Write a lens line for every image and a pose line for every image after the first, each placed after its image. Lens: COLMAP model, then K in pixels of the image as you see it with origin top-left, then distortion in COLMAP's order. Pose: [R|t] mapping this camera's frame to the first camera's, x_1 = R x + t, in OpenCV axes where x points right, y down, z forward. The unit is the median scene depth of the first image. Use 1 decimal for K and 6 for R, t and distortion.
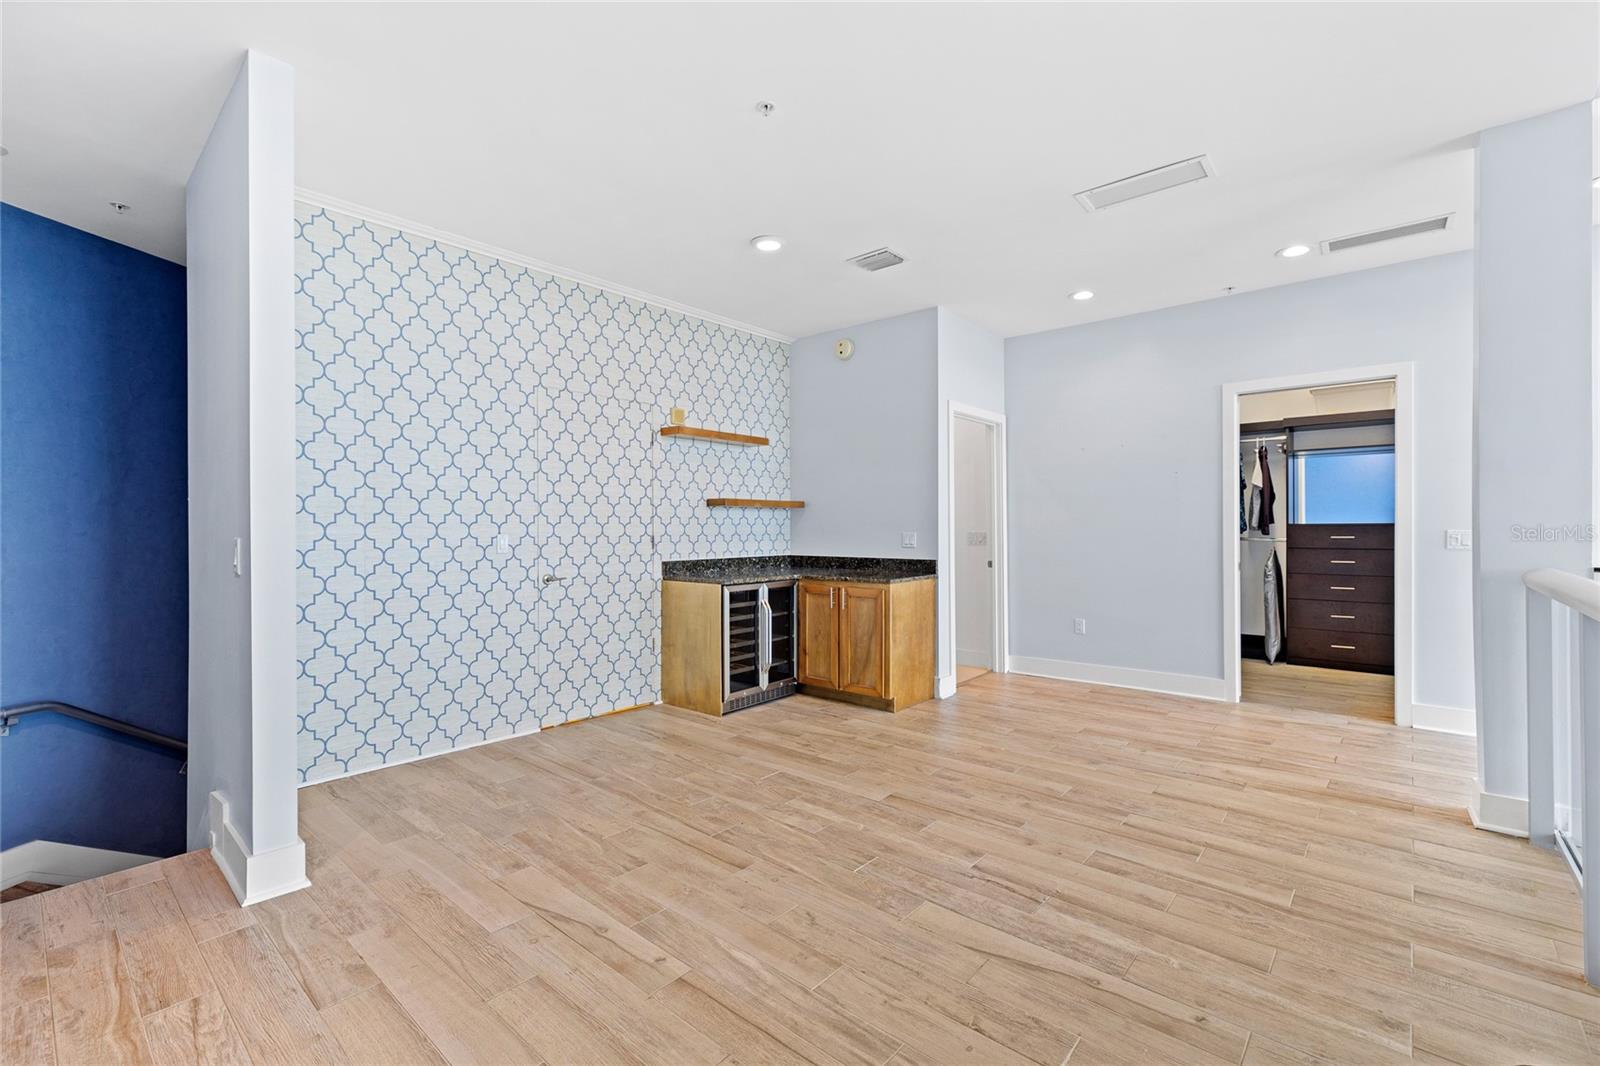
lens RADIAL K [[684.3, 0, 795.2], [0, 684.3, 527.8], [0, 0, 1]] dist [0.001670, 0.000198]
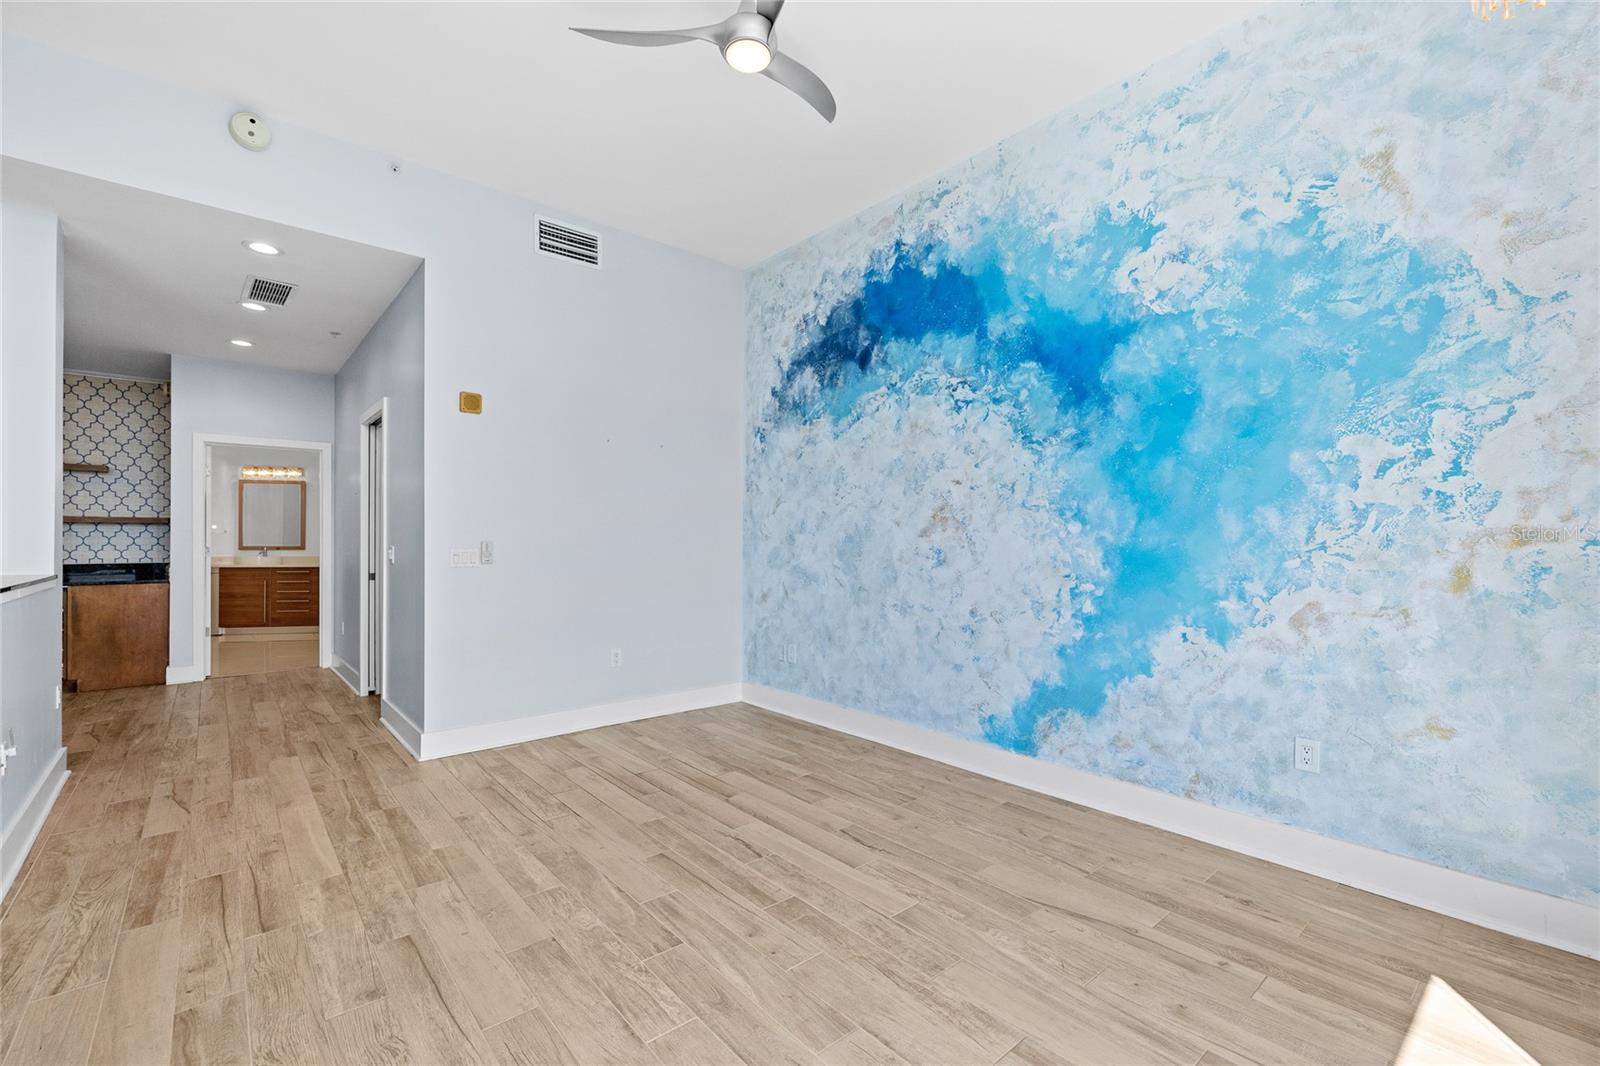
lens RADIAL K [[684.3, 0, 802.3], [0, 684.3, 540.8], [0, 0, 1]] dist [0.001670, 0.000198]
pose [[0.992451, 0.004918, -0.122540, 1.848844], [-0.005250, 0.999983, -0.002383, -0.003141], [0.122527, 0.003009, 0.992461, -0.036488]]
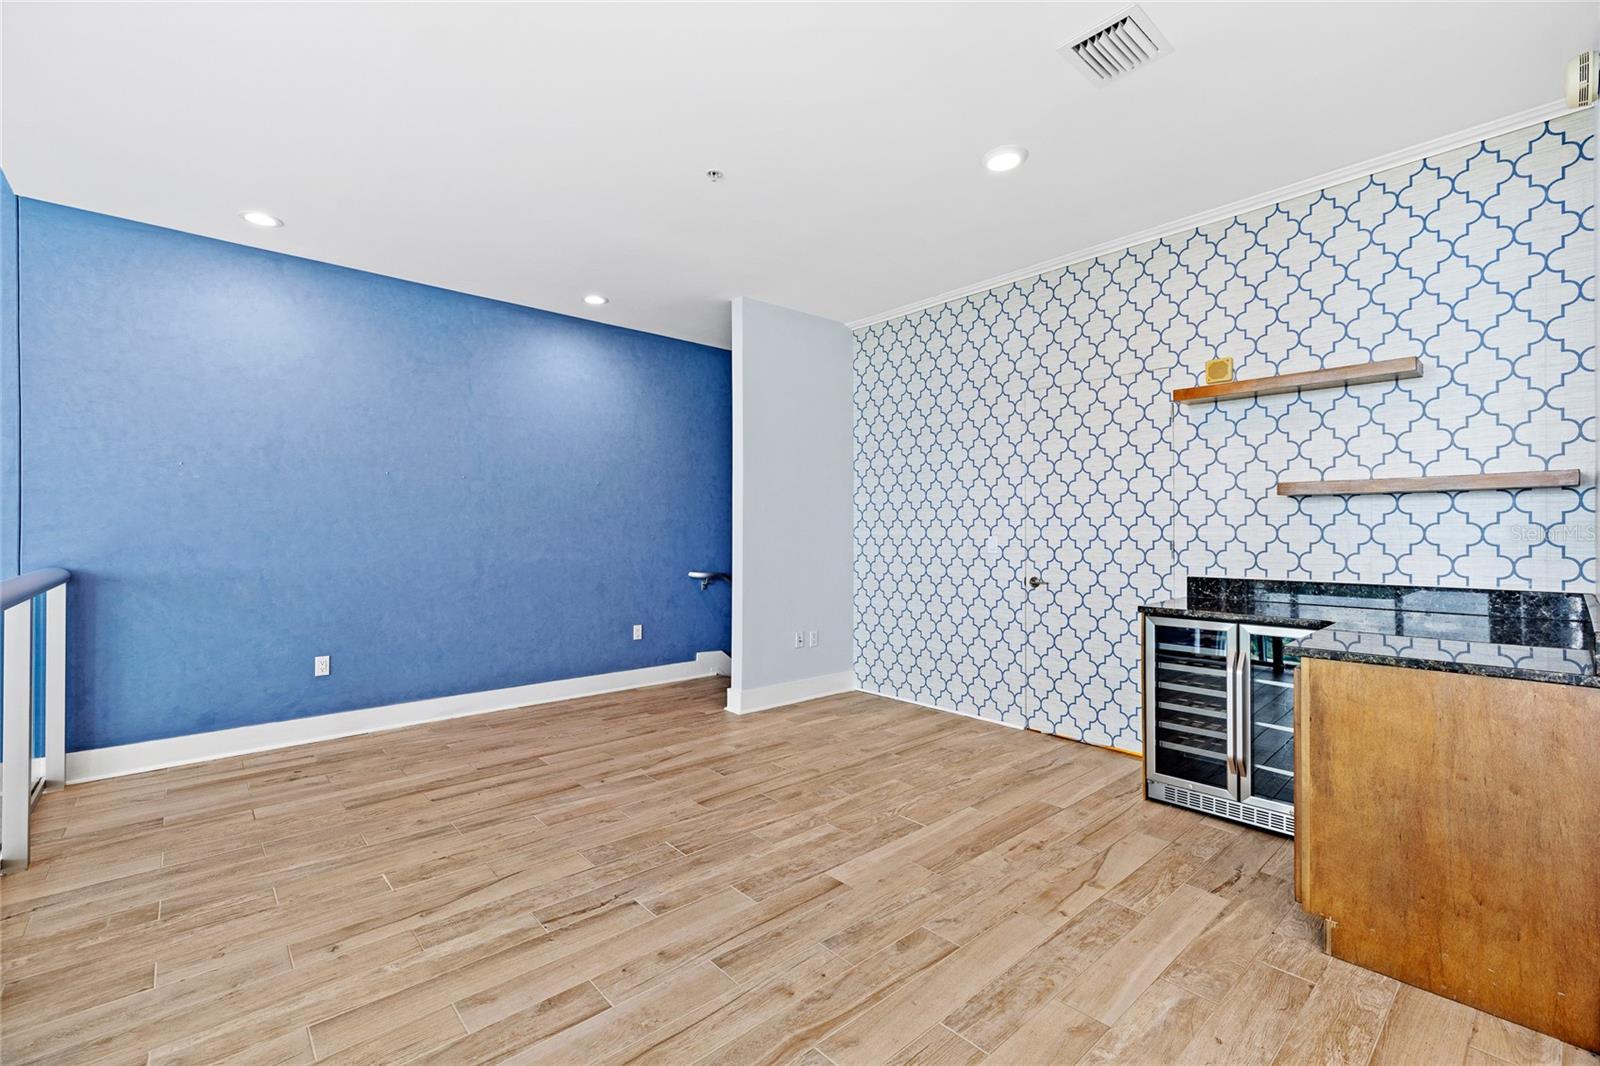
lens RADIAL K [[684.3, 0, 799.4], [0, 684.3, 528.9], [0, 0, 1]] dist [0.001670, 0.000198]
pose [[-0.111787, 0.000779, -0.993732, 0.742226], [0.001529, 0.999999, 0.000612, -0.003883], [0.993731, -0.001451, -0.111788, 0.854271]]
